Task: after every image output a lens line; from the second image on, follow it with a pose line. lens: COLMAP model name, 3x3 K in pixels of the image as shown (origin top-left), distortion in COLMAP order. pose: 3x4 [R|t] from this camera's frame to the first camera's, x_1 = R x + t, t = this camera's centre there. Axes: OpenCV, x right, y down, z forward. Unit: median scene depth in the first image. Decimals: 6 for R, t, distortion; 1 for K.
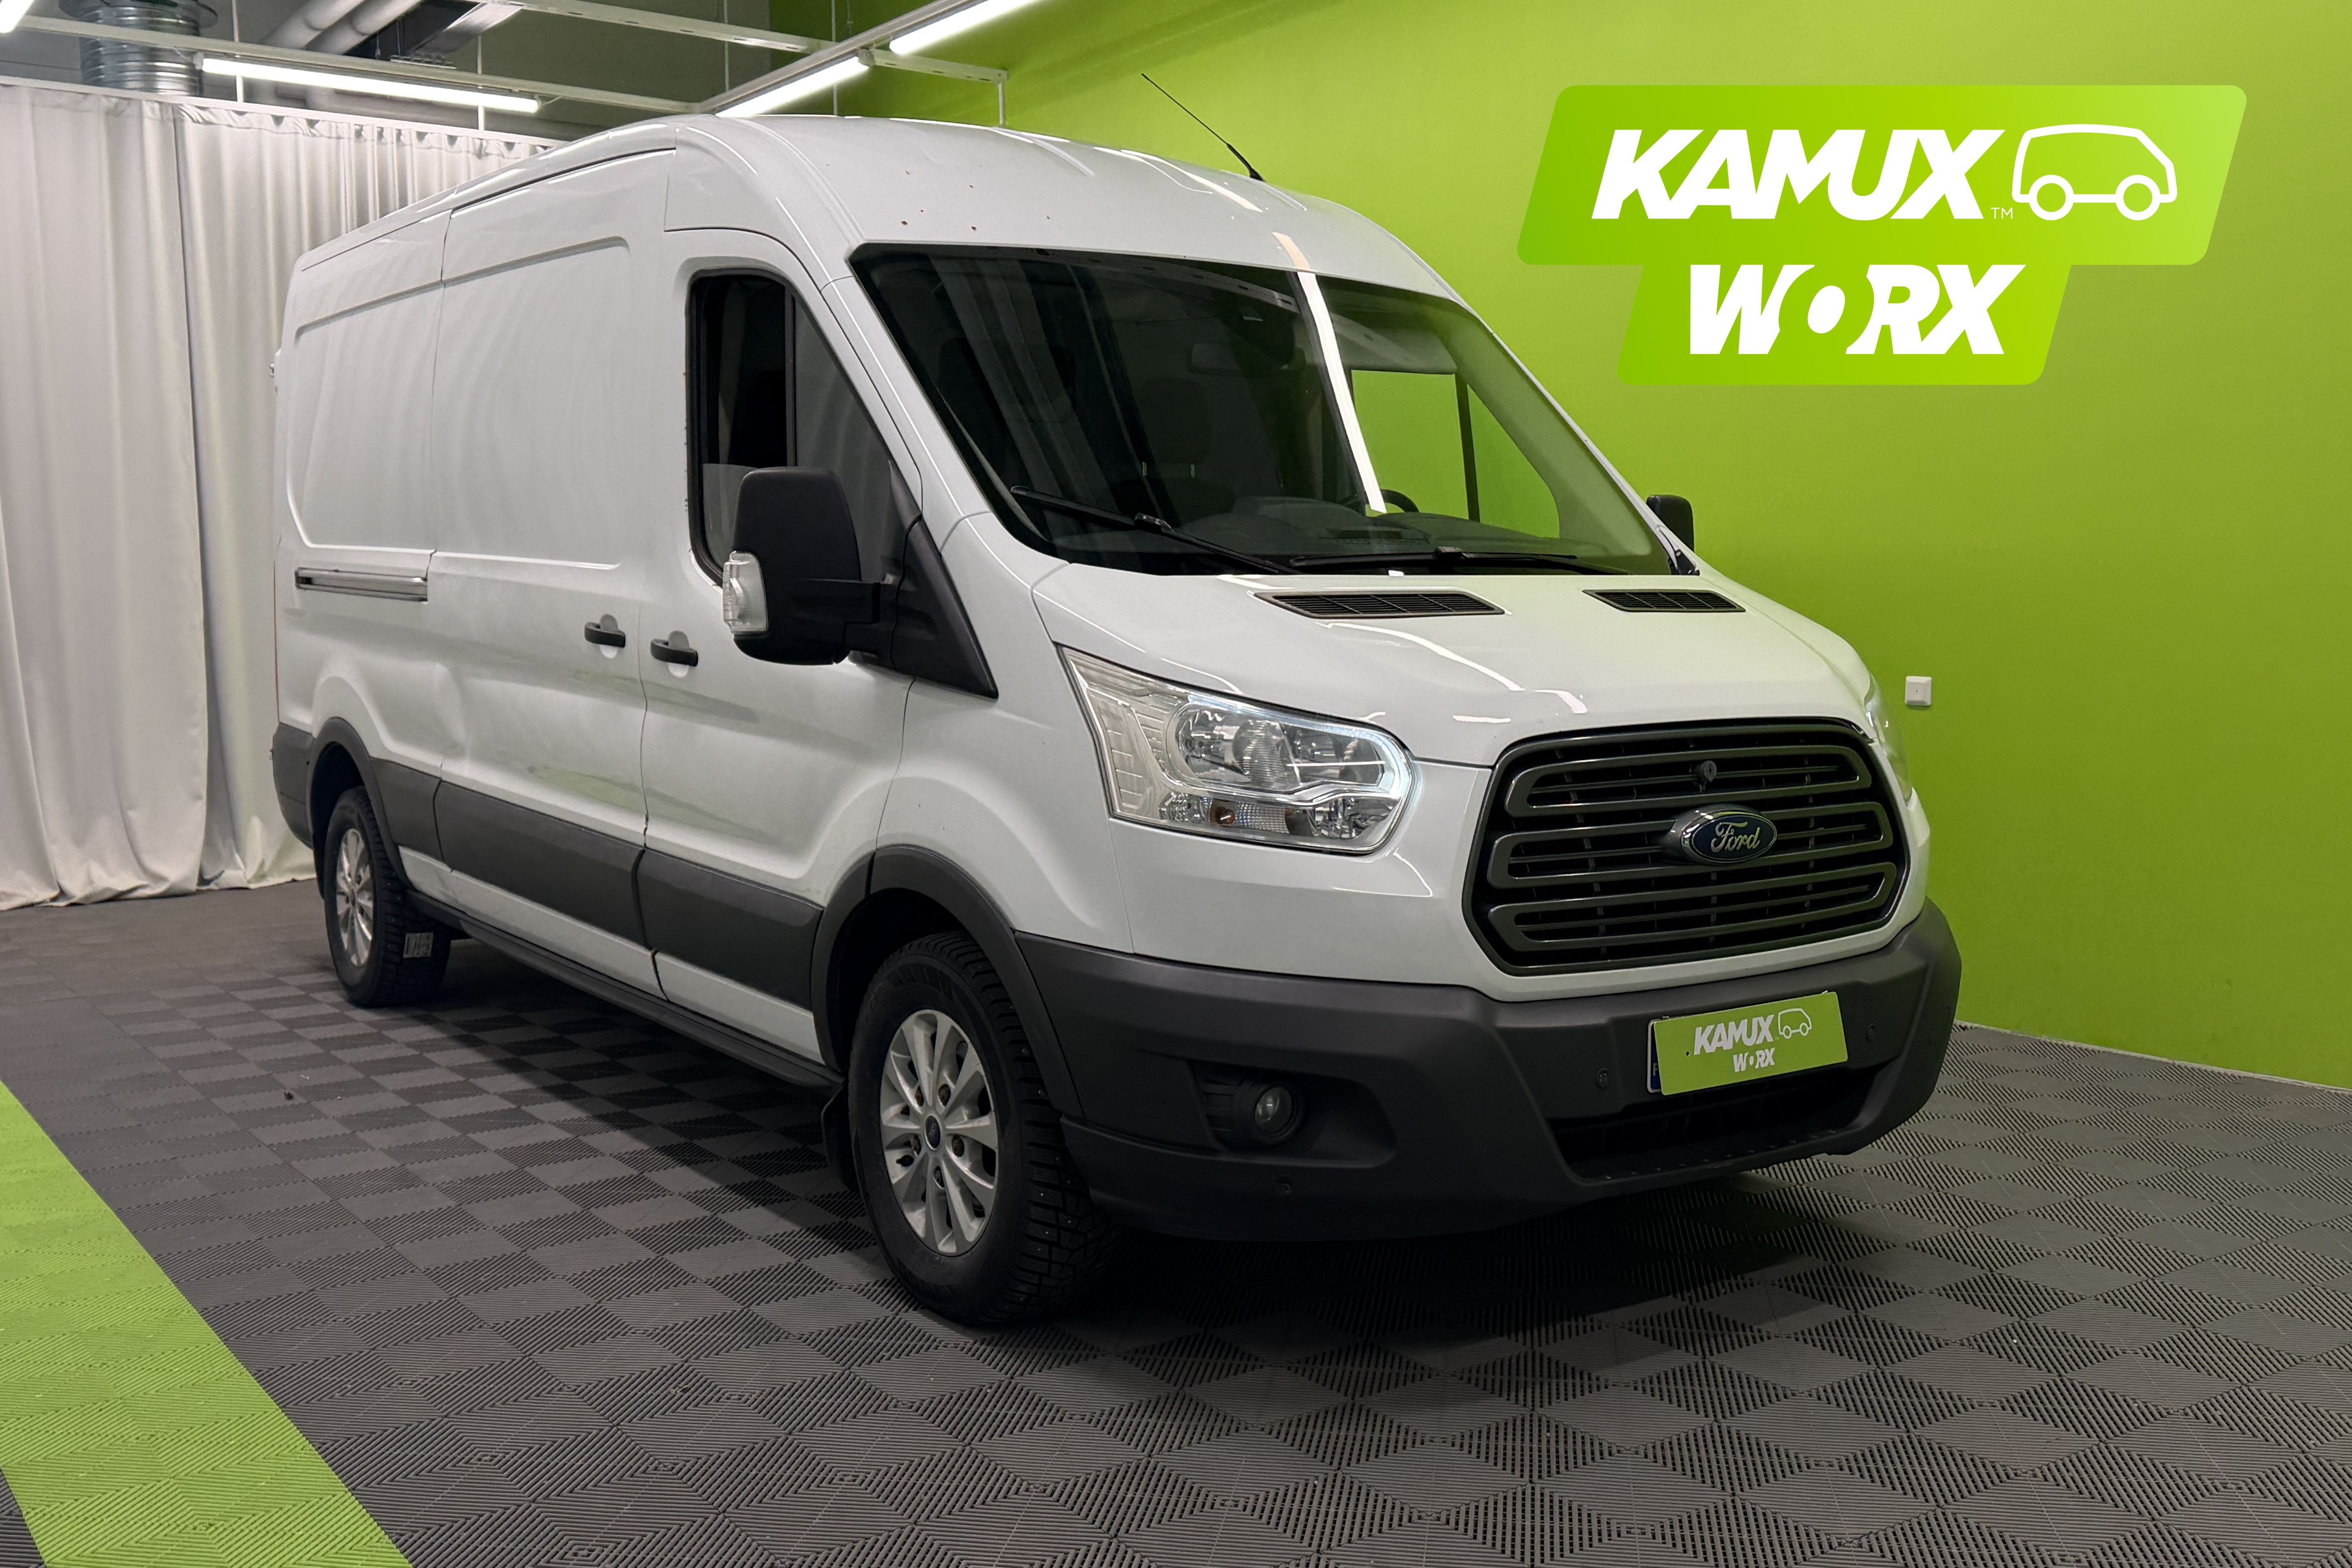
lens RADIAL K [[2284.4, 0, 1176.0], [0, 2284.4, 784.0], [0, 0, 1]] dist [0.033308, -0.009277]
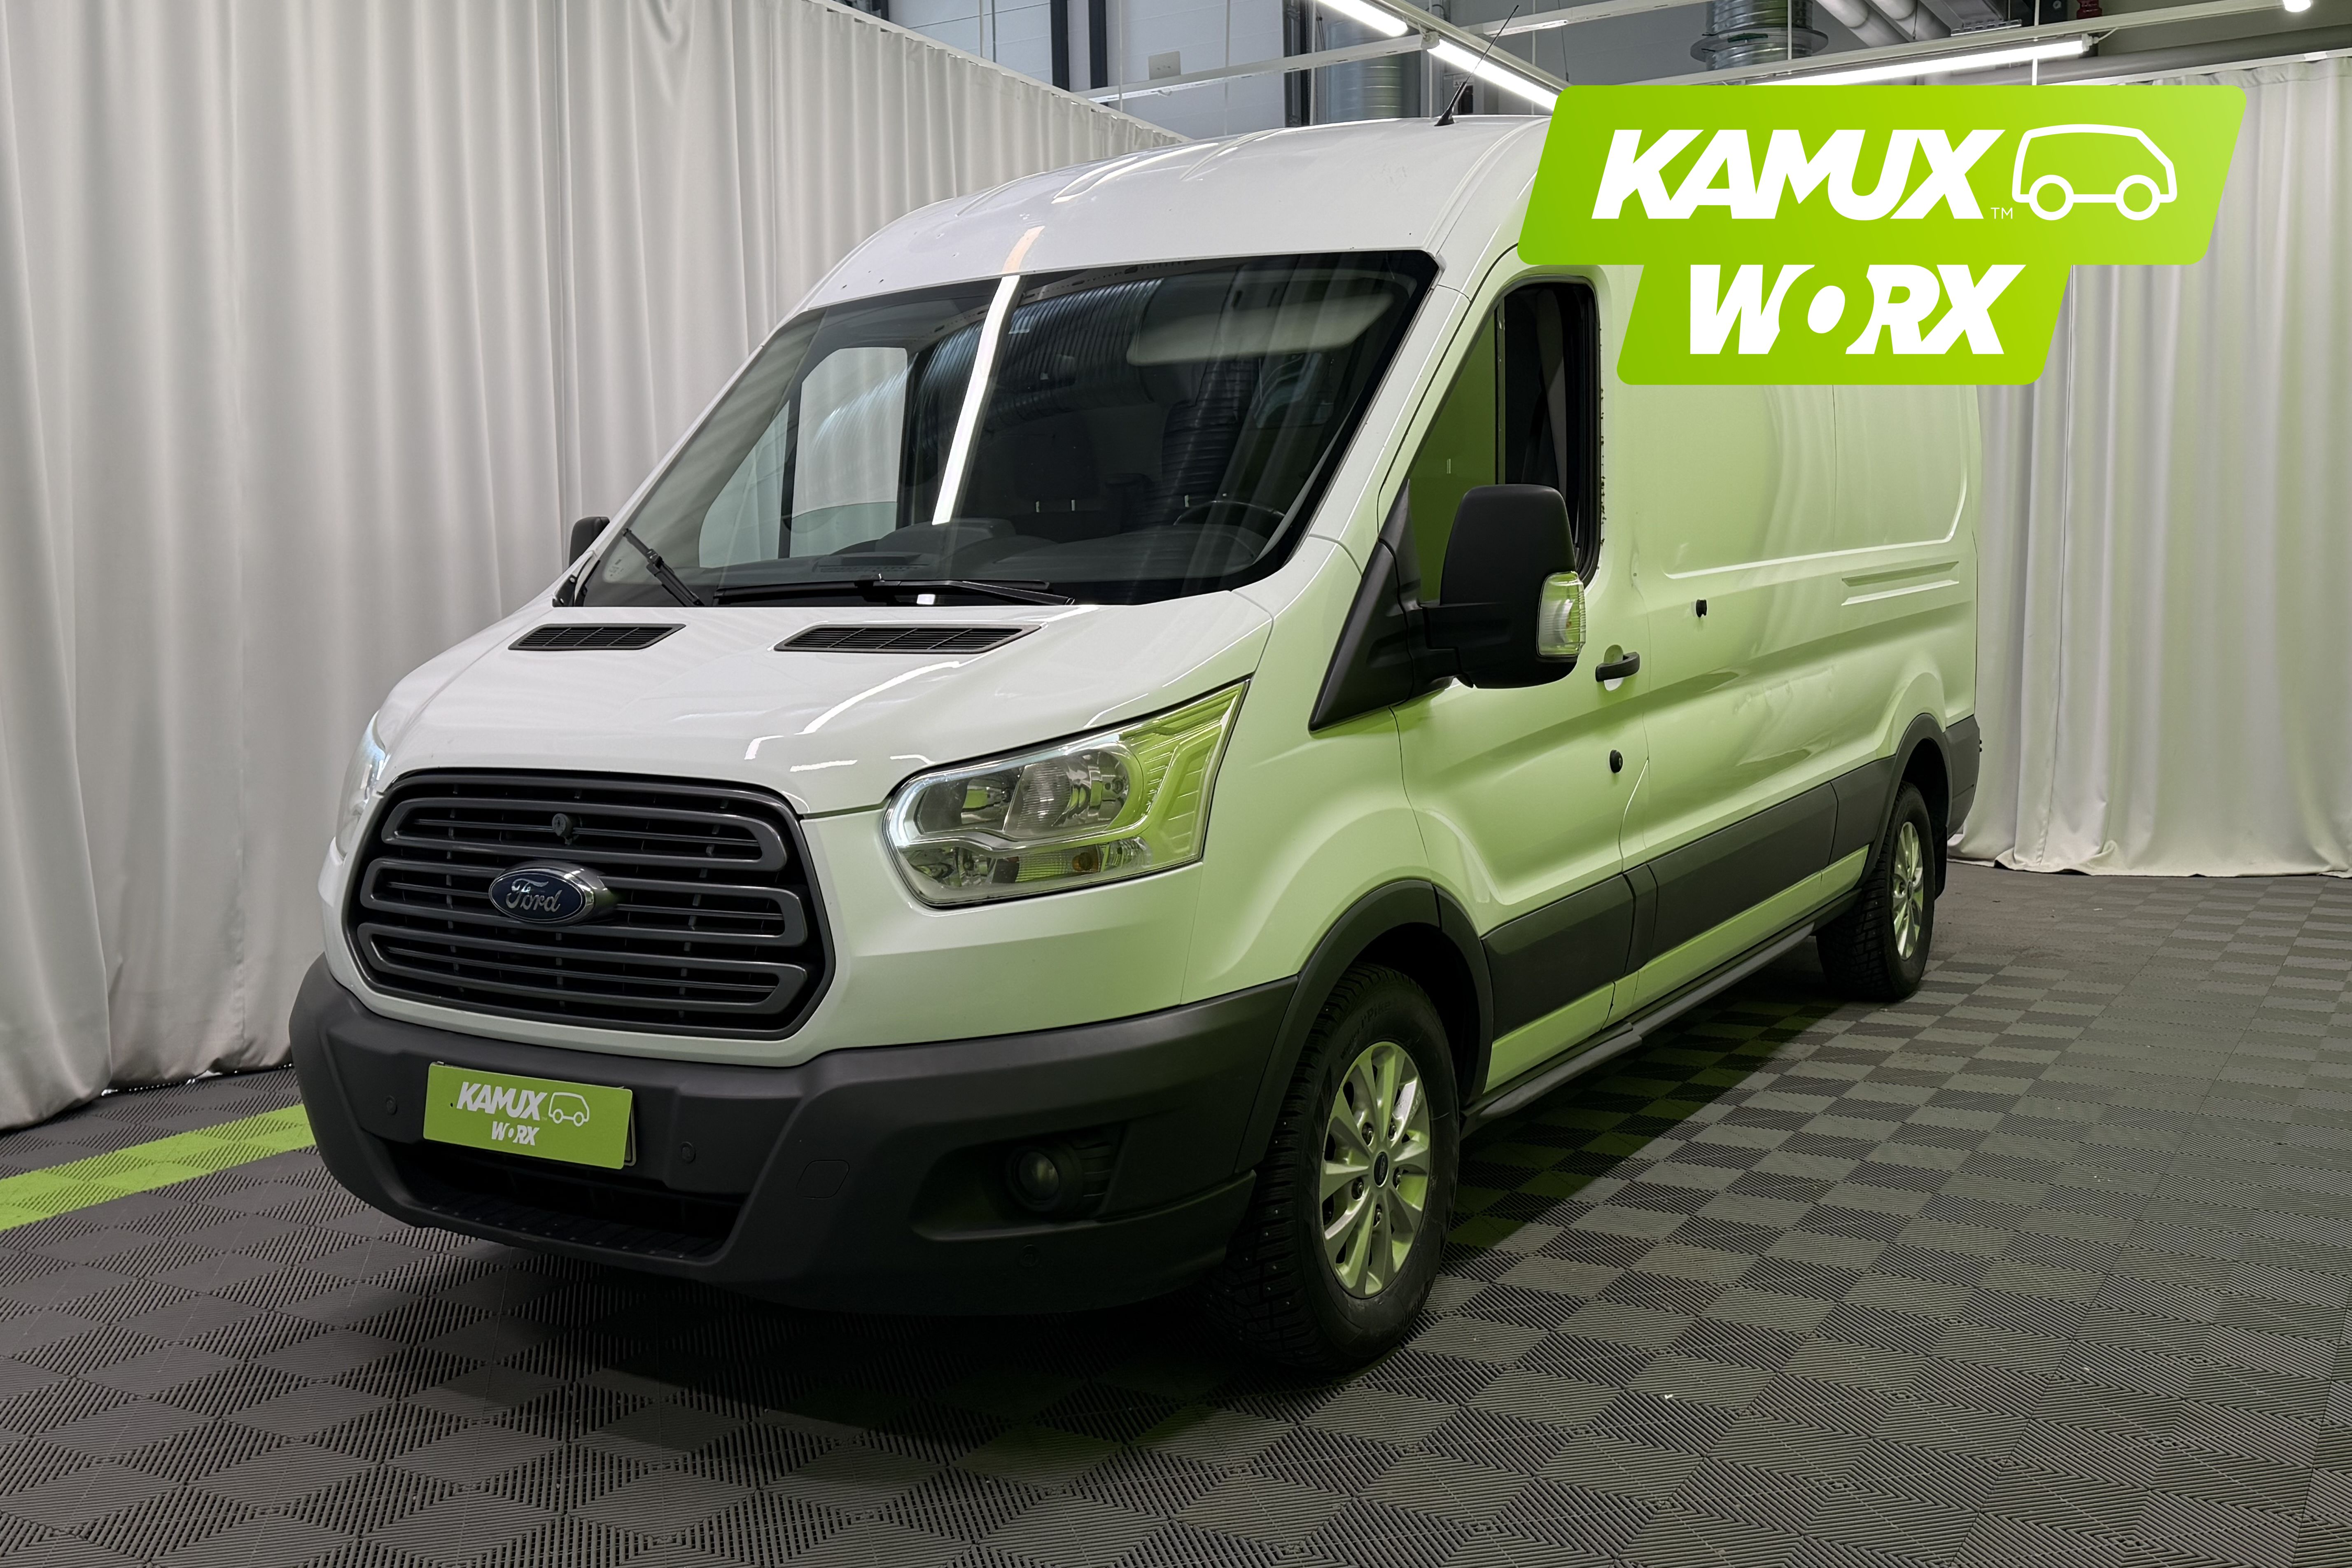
lens RADIAL K [[2284.4, 0, 1176.0], [0, 2284.4, 784.0], [0, 0, 1]] dist [0.033308, -0.009277]
pose [[0.403580, 0.080975, -0.911354, 1.199358], [-0.064388, 0.996120, 0.059993, -0.095794], [0.912676, 0.034468, 0.407228, 0.852050]]
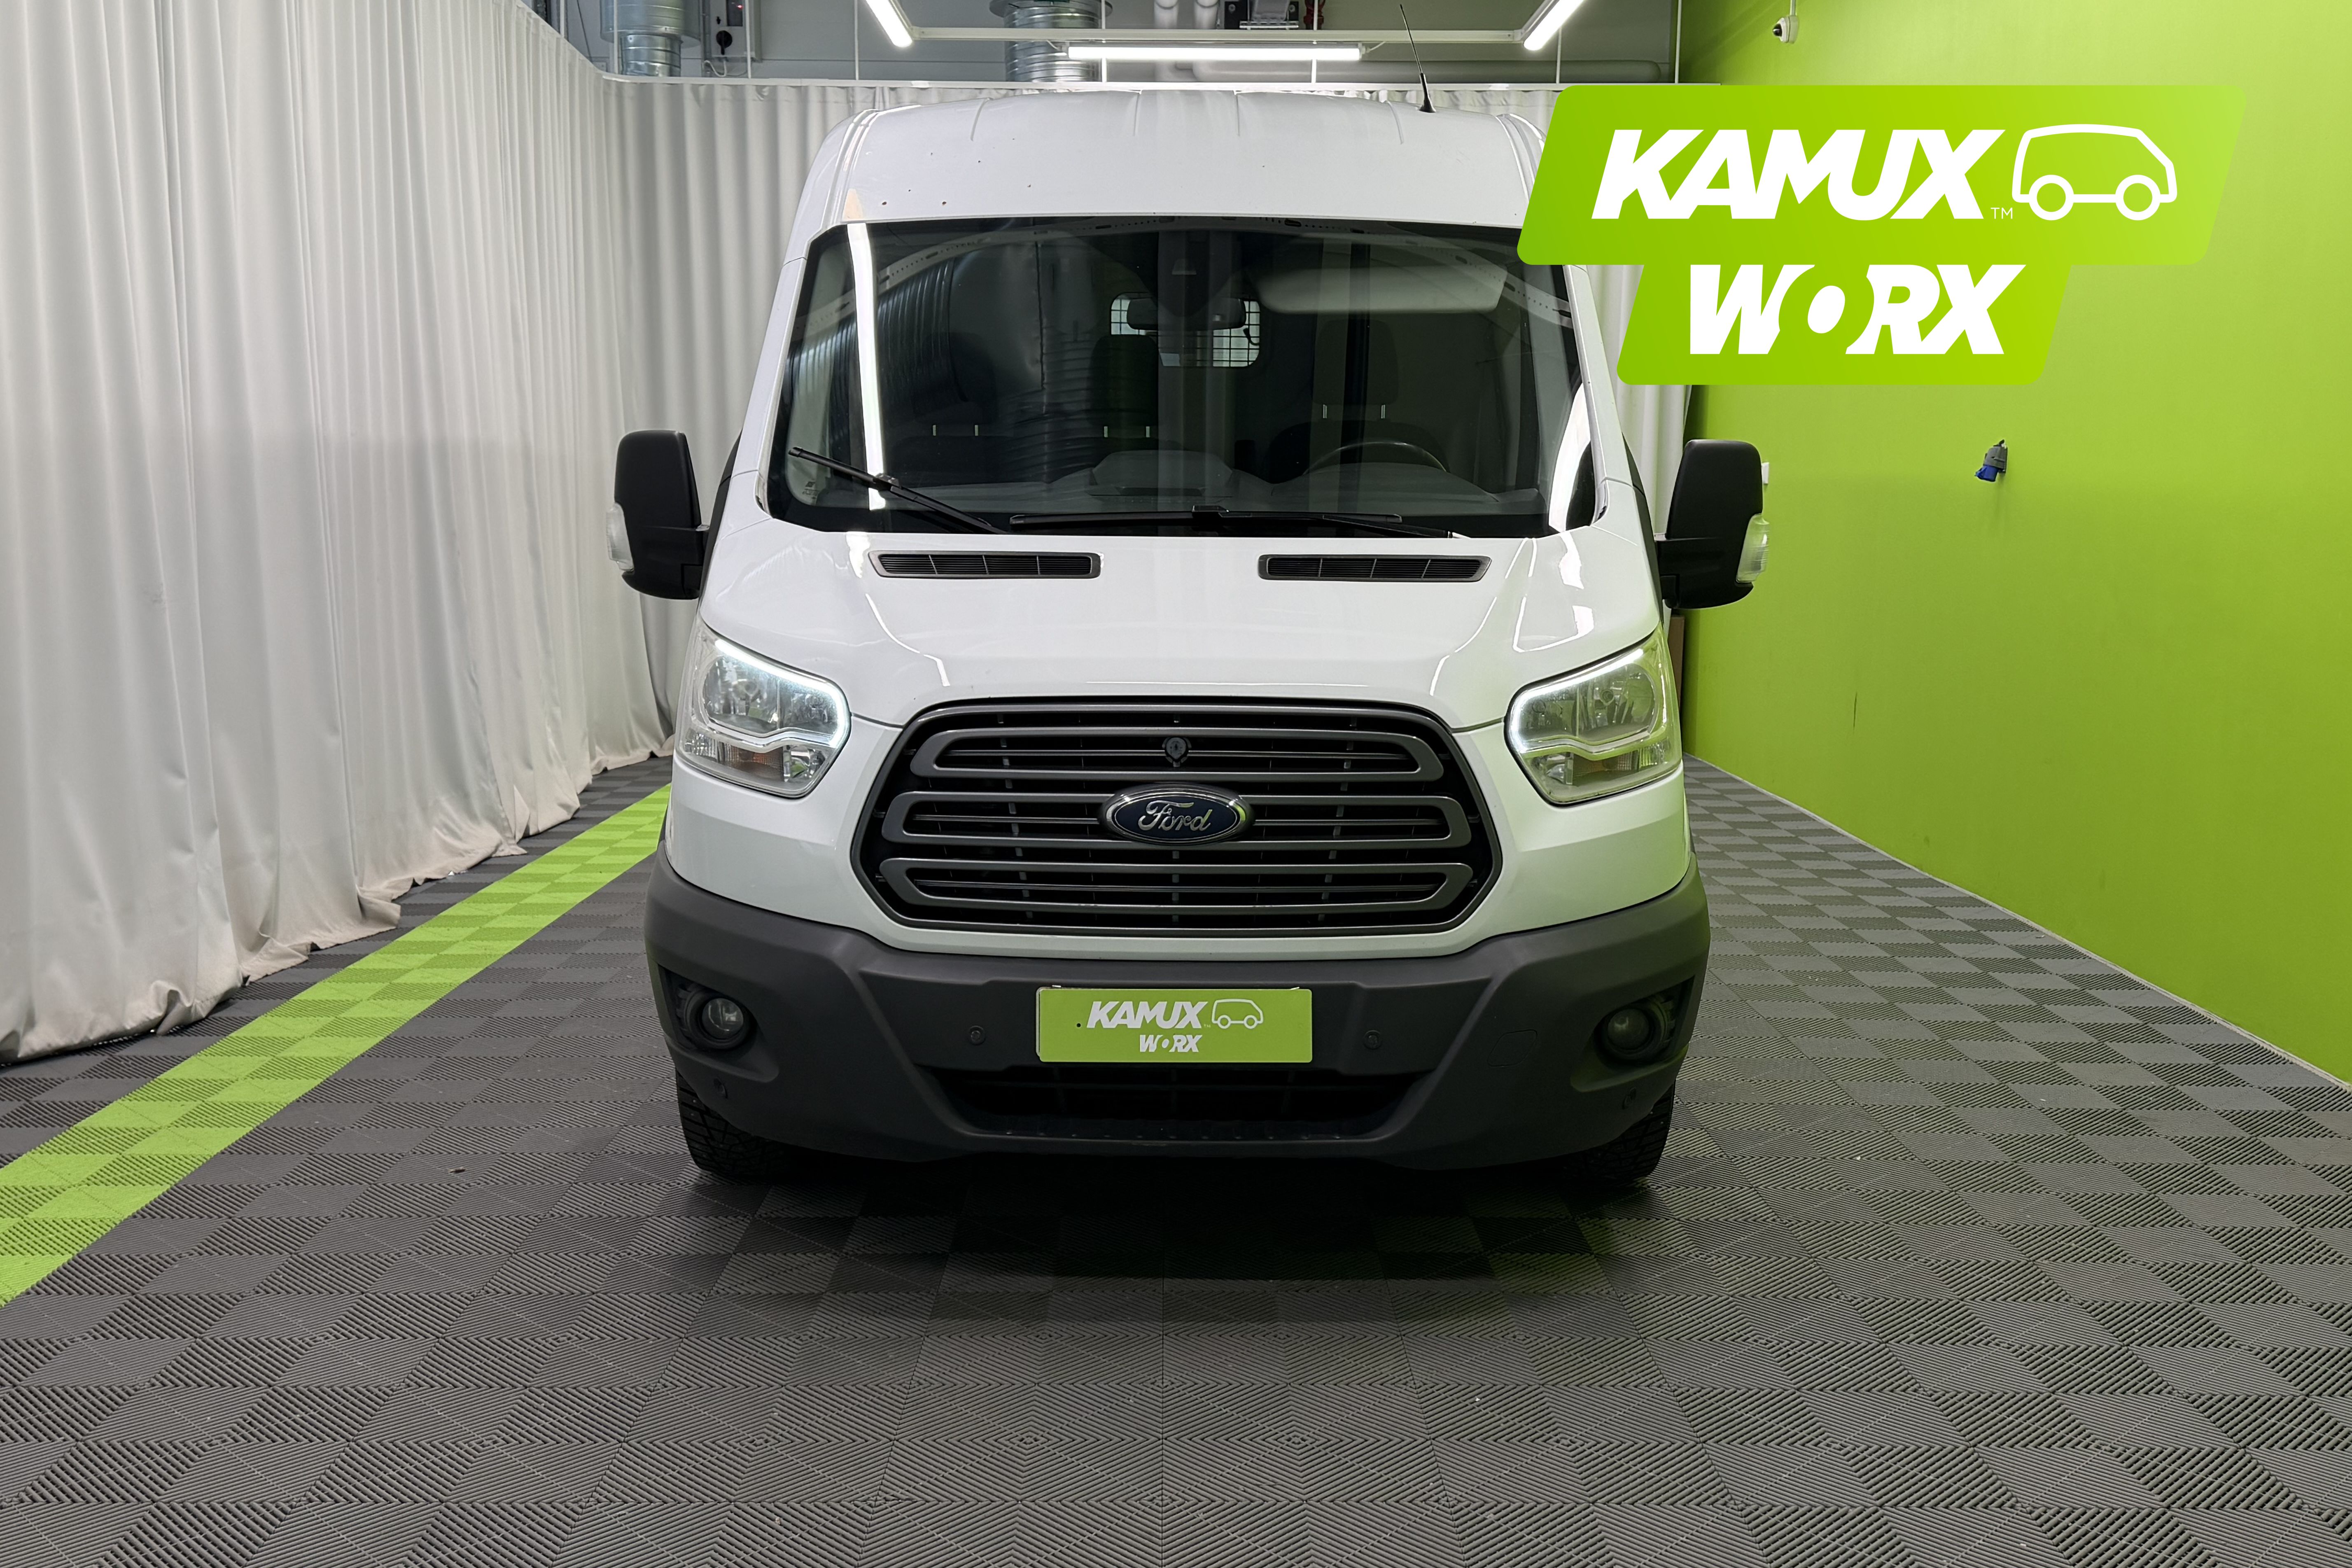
lens RADIAL K [[2220.6, 0, 1176.0], [0, 2220.6, 784.0], [0, 0, 1]] dist [0.132484, 0.003346]
pose [[0.816630, 0.086916, -0.570579, 0.785332], [-0.059403, 0.996003, 0.066701, -0.054576], [0.574096, -0.020576, 0.818529, 0.216985]]
